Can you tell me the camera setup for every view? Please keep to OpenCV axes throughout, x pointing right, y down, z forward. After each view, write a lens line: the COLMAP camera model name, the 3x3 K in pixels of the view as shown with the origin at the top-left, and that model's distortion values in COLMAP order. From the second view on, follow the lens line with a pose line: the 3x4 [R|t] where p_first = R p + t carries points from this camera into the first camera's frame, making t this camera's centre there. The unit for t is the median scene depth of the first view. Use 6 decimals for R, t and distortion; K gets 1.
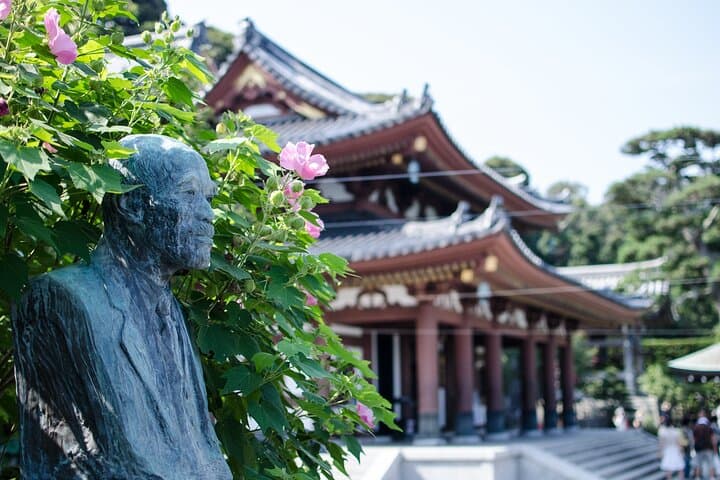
lens RADIAL K [[1251.2, 0, 360.0], [0, 1251.2, 240.0], [0, 0, 1]] dist [-0.387603, -0.023941]
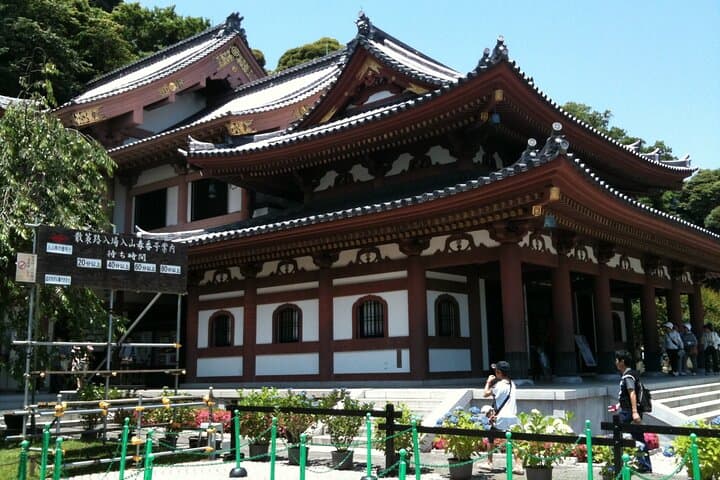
lens RADIAL K [[726.3, 0, 360.0], [0, 726.3, 240.0], [0, 0, 1]] dist [-0.003073, -0.007139]
pose [[0.944119, -0.059769, -0.324141, 0.118381], [0.052525, 0.998136, -0.031060, 0.053214], [0.325393, 0.012299, 0.945499, 0.354917]]
